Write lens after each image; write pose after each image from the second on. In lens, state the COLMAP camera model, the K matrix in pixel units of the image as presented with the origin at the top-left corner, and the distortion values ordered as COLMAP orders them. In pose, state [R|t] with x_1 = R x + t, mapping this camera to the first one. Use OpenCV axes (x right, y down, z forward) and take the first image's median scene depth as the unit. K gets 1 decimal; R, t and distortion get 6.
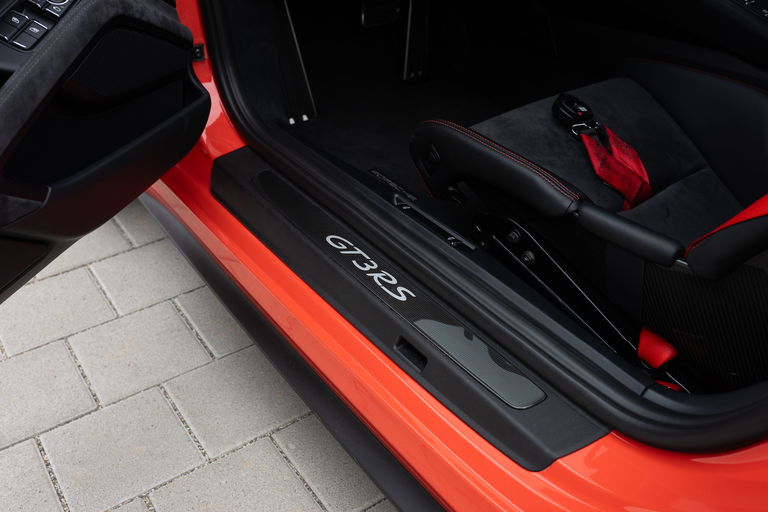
lens RADIAL K [[737.1, 0, 384.0], [0, 737.1, 256.0], [0, 0, 1]] dist [-0.045633, 0.038521]
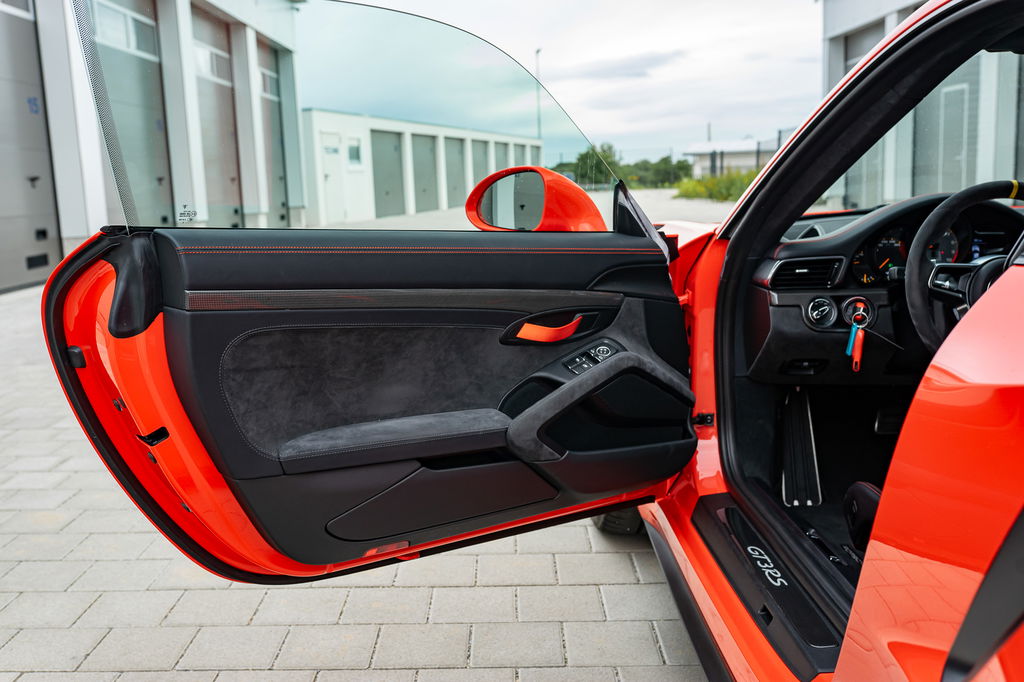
lens RADIAL K [[982.8, 0, 512.0], [0, 982.8, 341.0], [0, 0, 1]] dist [-0.045633, 0.038521]
pose [[0.819370, 0.070540, -0.568908, 0.502885], [-0.315089, 0.884470, -0.344140, 0.354924], [0.478907, 0.461235, 0.746934, -0.622897]]
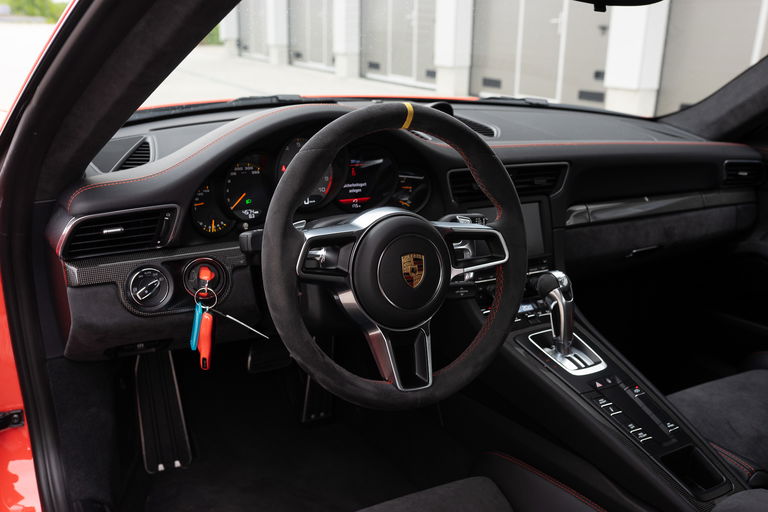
lens RADIAL K [[737.1, 0, 384.0], [0, 737.1, 256.0], [0, 0, 1]] dist [-0.045633, 0.038521]
pose [[0.994360, 0.059293, -0.087936, 0.313372], [-0.084060, 0.946174, -0.312551, -0.245034], [0.064671, 0.318180, 0.945822, 0.091722]]
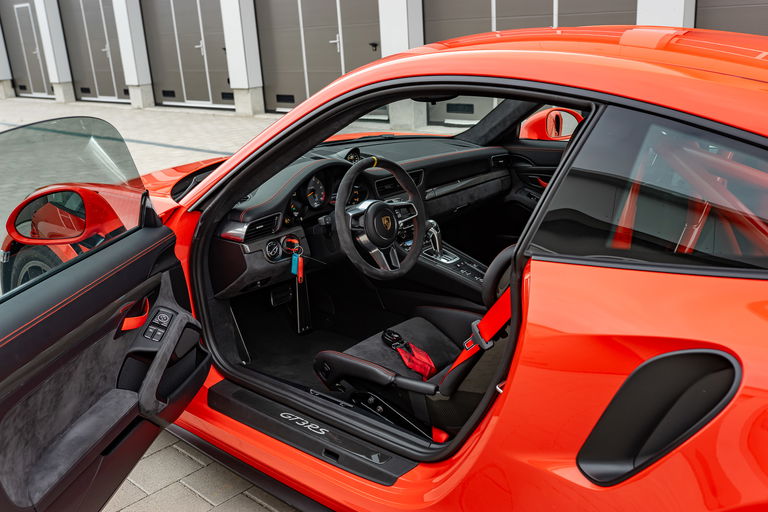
lens RADIAL K [[737.1, 0, 384.0], [0, 737.1, 256.0], [0, 0, 1]] dist [-0.045633, 0.038521]
pose [[0.975848, -0.110853, 0.188236, -0.121814], [0.165542, 0.937494, -0.306107, 0.214056], [-0.142537, 0.329875, 0.933202, -0.983602]]
